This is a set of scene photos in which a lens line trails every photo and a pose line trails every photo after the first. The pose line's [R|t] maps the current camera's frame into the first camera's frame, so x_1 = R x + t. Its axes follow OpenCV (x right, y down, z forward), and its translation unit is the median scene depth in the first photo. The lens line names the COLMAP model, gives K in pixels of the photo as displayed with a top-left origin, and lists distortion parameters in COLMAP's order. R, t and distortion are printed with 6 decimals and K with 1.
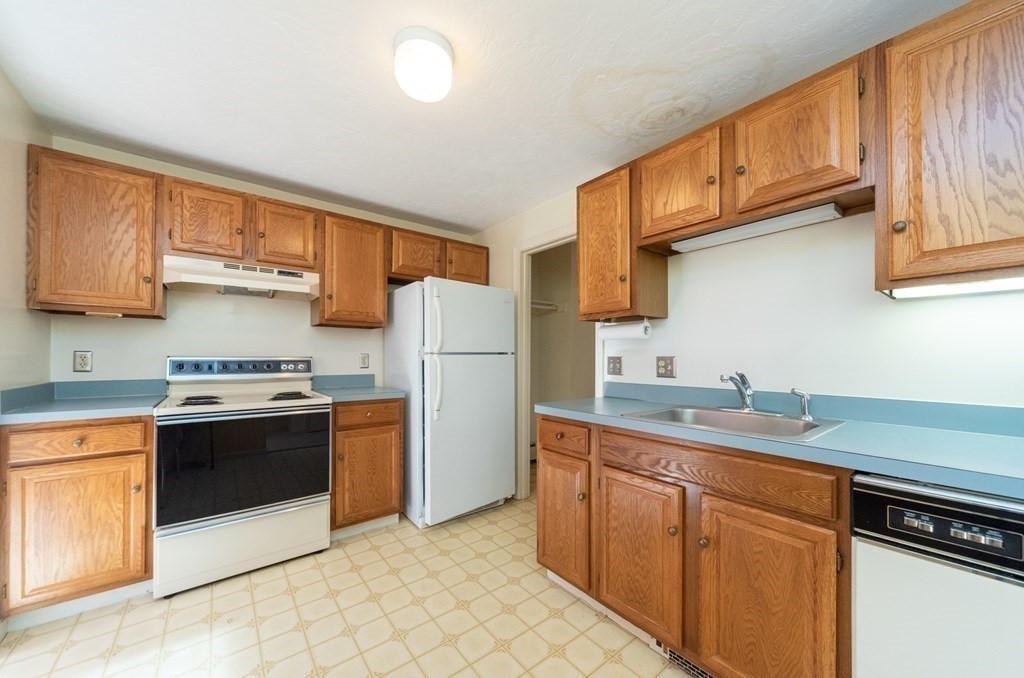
lens RADIAL K [[371.1, 0, 511.0], [0, 371.1, 347.8], [0, 0, 1]] dist [-0.002215, -0.000240]
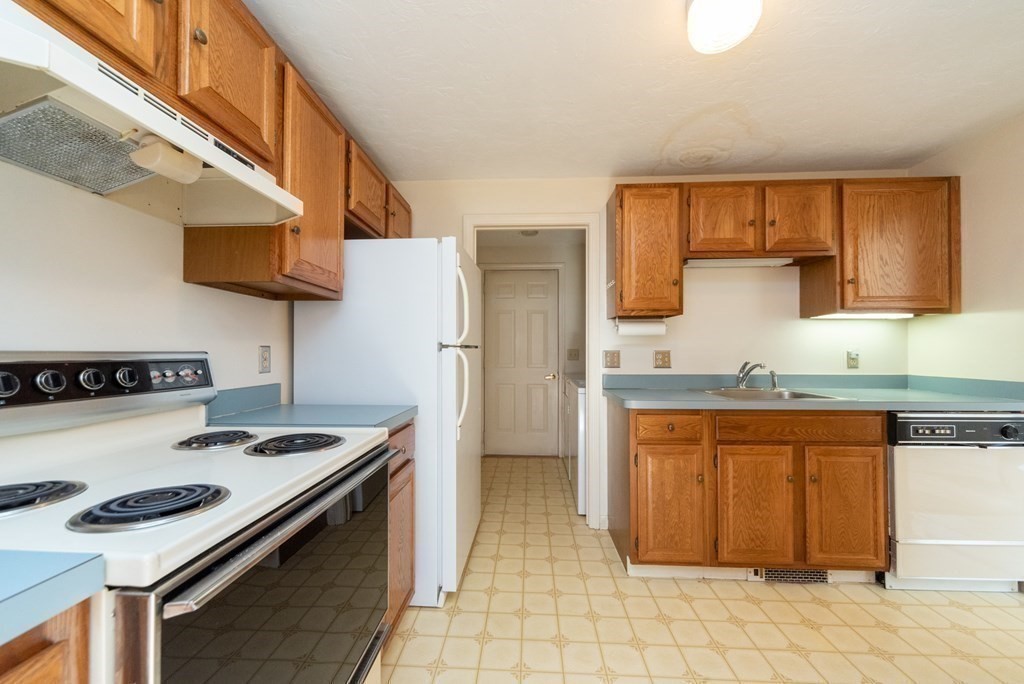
lens RADIAL K [[384.3, 0, 512.0], [0, 384.3, 342.0], [0, 0, 1]] dist [0.002444, 0.000135]
pose [[0.657890, 0.017579, 0.752909, -1.059155], [-0.015831, 0.999829, -0.009511, 0.018406], [-0.752948, -0.005662, 0.658056, 0.685014]]
